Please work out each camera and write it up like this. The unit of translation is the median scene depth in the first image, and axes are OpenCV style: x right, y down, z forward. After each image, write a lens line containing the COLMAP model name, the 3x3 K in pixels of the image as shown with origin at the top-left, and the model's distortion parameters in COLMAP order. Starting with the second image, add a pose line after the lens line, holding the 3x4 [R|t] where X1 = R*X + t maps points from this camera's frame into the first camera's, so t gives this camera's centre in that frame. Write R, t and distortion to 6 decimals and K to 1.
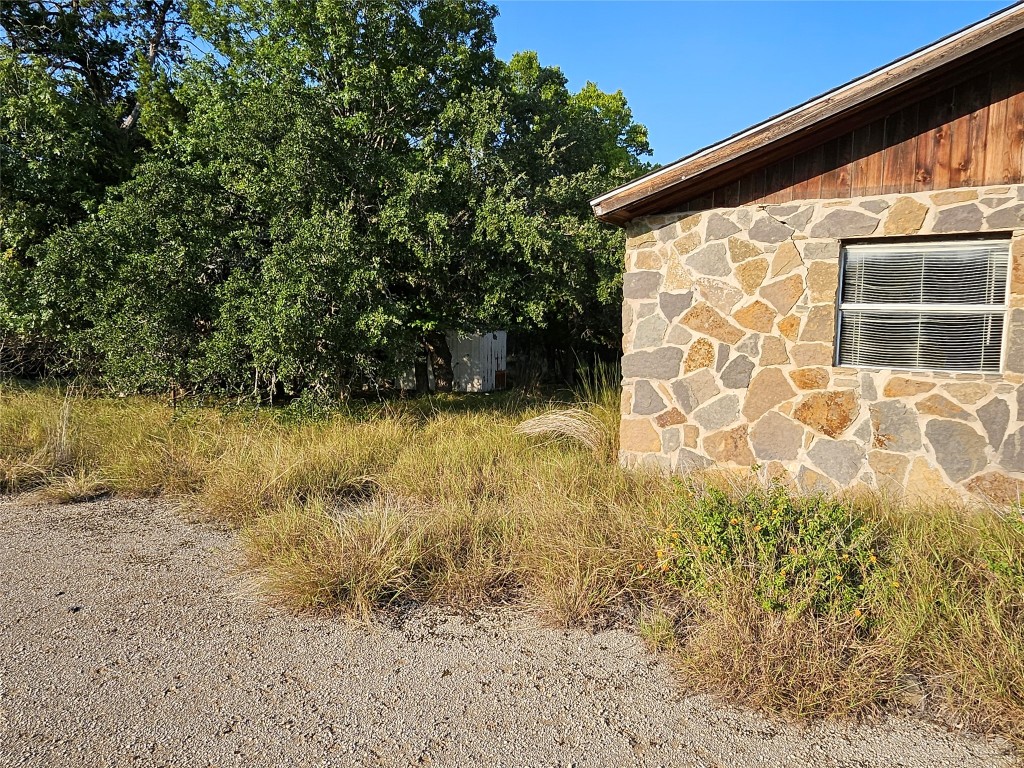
lens RADIAL K [[707.1, 0, 512.0], [0, 707.1, 384.0], [0, 0, 1]] dist [0.006973, 0.001658]
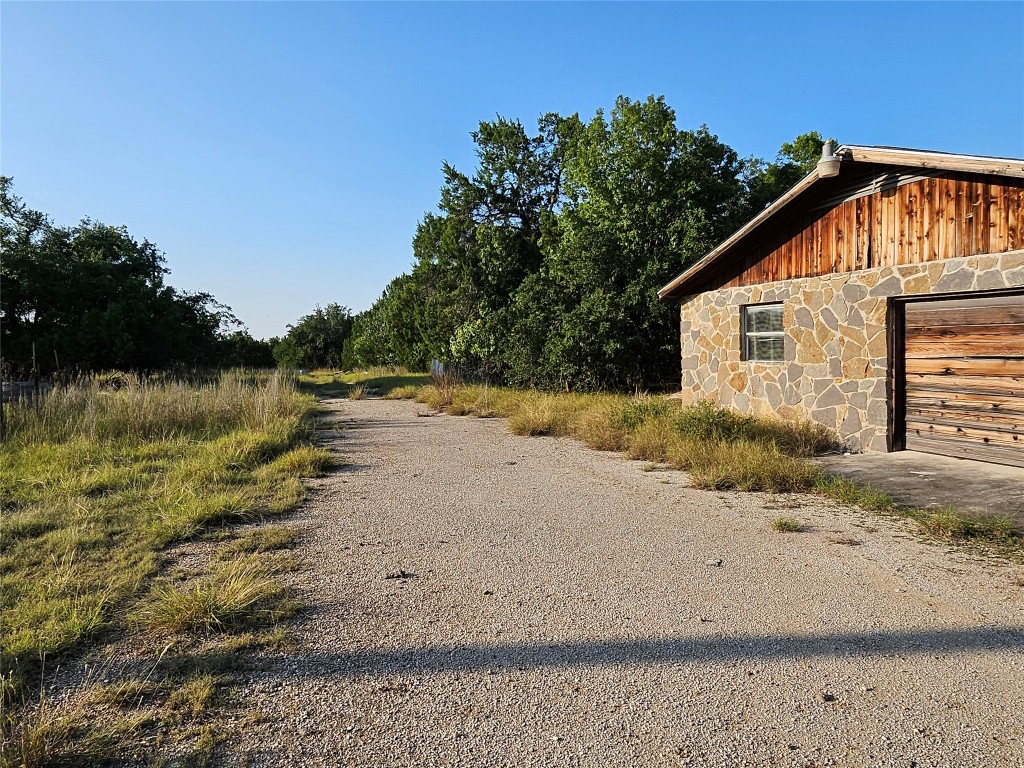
lens RADIAL K [[707.1, 0, 512.0], [0, 707.1, 384.0], [0, 0, 1]] dist [0.006973, 0.001658]
pose [[0.801215, -0.005435, -0.598351, 1.156571], [-0.011728, 0.999624, -0.024783, 0.106121], [0.598261, 0.026874, 0.800850, -1.164625]]
